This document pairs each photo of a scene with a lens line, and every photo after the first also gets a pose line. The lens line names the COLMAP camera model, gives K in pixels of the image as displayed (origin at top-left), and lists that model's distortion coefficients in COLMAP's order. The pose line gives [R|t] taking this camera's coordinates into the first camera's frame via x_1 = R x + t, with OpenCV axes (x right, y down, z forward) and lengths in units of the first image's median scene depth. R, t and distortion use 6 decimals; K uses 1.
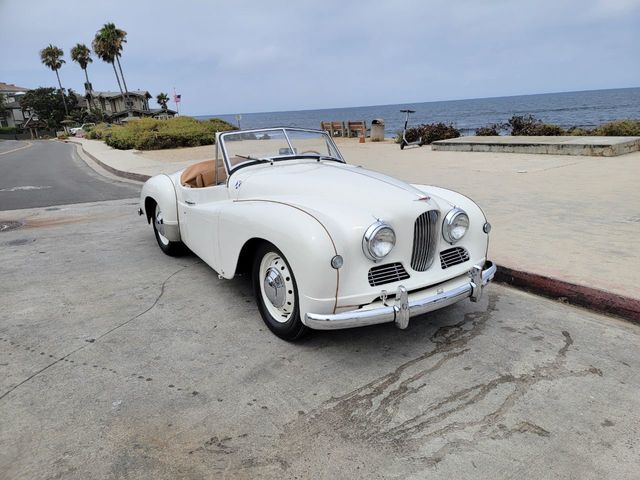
lens RADIAL K [[442.8, 0, 326.5], [0, 442.8, 243.6], [0, 0, 1]] dist [0.091994, -0.082685]
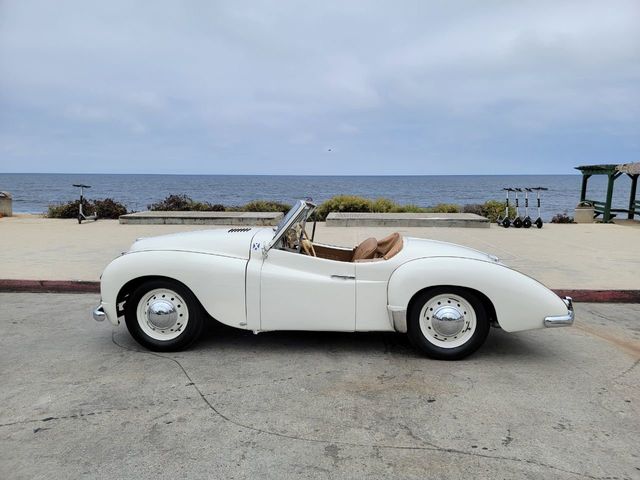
lens RADIAL K [[442.8, 0, 322.4], [0, 442.8, 249.2], [0, 0, 1]] dist [0.091994, -0.082685]
pose [[0.655802, -0.064828, 0.752144, -0.250733], [0.179049, 0.981236, -0.071541, 0.005401], [-0.733393, 0.181587, 0.655104, -0.007919]]
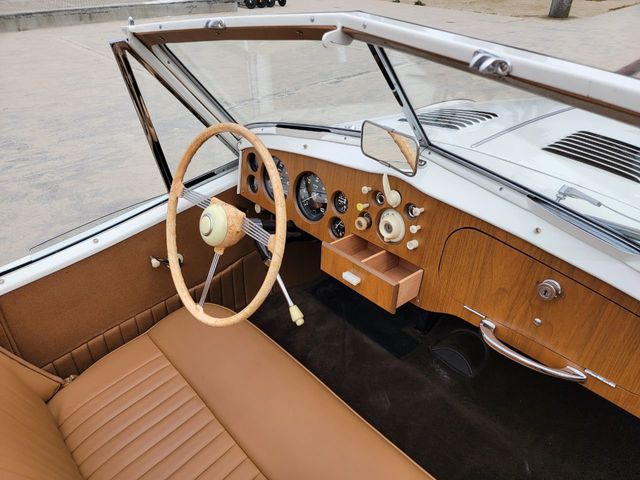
lens RADIAL K [[442.8, 0, 320.6], [0, 442.8, 240.9], [0, 0, 1]] dist [0.091994, -0.082685]
pose [[-0.100876, -0.507776, 0.855563, -0.082379], [0.279439, 0.810872, 0.514199, -0.084443], [-0.954850, 0.290948, 0.060095, 0.305872]]
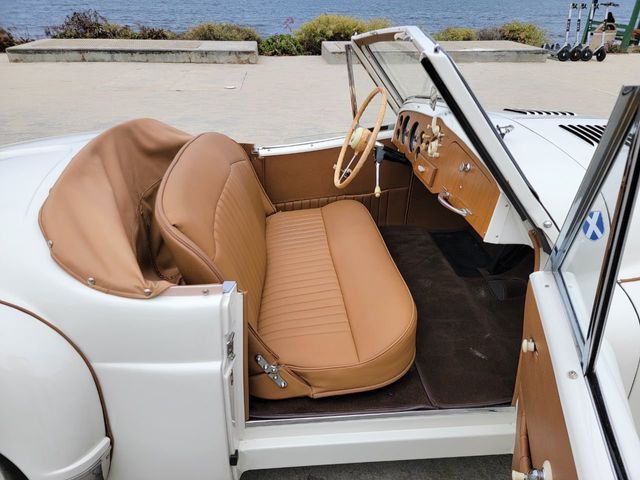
lens RADIAL K [[442.8, 0, 323.0], [0, 442.8, 237.7], [0, 0, 1]] dist [0.091994, -0.082685]
pose [[0.519870, -0.352717, 0.778027, -0.143008], [0.205320, 0.935671, 0.286992, -0.066557], [-0.829204, 0.010547, 0.558847, 0.256627]]
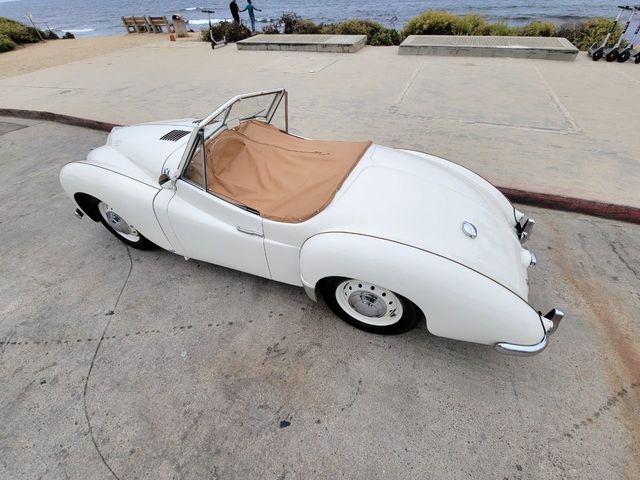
lens RADIAL K [[261.9, 0, 317.3], [0, 261.9, 248.0], [0, 0, 1]] dist [-0.001620, -0.002219]
pose [[0.865938, -0.344535, 0.362556, -0.048418], [0.137349, 0.860834, 0.489999, -0.050502], [-0.480923, -0.374512, 0.792751, 0.044413]]
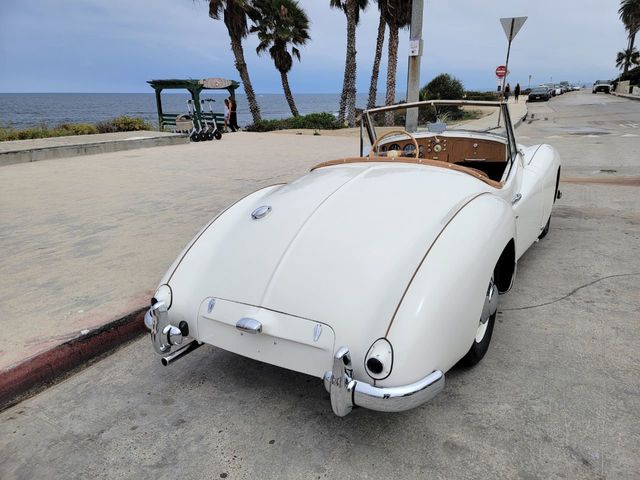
lens RADIAL K [[442.8, 0, 326.0], [0, 442.8, 234.4], [0, 0, 1]] dist [0.091994, -0.082685]
pose [[-0.385069, -0.219739, 0.896346, -0.264296], [0.294734, 0.891100, 0.345070, -0.118723], [-0.874559, 0.397059, -0.278370, 0.462262]]
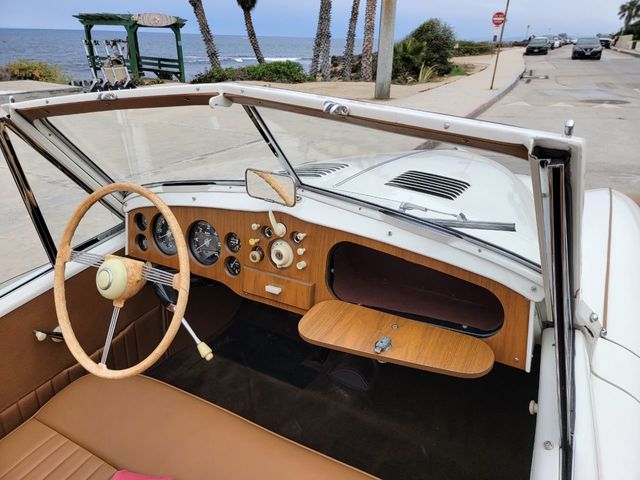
lens RADIAL K [[442.8, 0, 320.7], [0, 442.8, 237.2], [0, 0, 1]] dist [0.091994, -0.082685]
pose [[-0.398240, -0.326716, 0.857124, -0.094350], [0.265305, 0.853455, 0.448585, -0.084821], [-0.878076, 0.406043, -0.253201, 0.311674]]
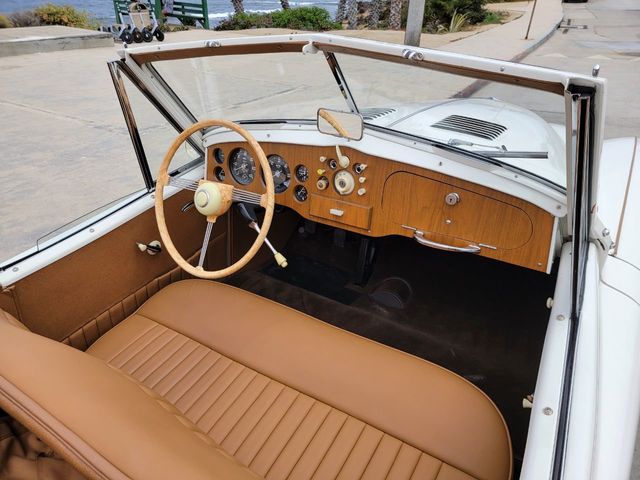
lens RADIAL K [[442.8, 0, 322.6], [0, 442.8, 235.0], [0, 0, 1]] dist [0.091994, -0.082685]
pose [[-0.356371, -0.416437, 0.836409, -0.107042], [0.262501, 0.814504, 0.517375, -0.089759], [-0.896712, 0.403935, -0.180951, 0.324842]]
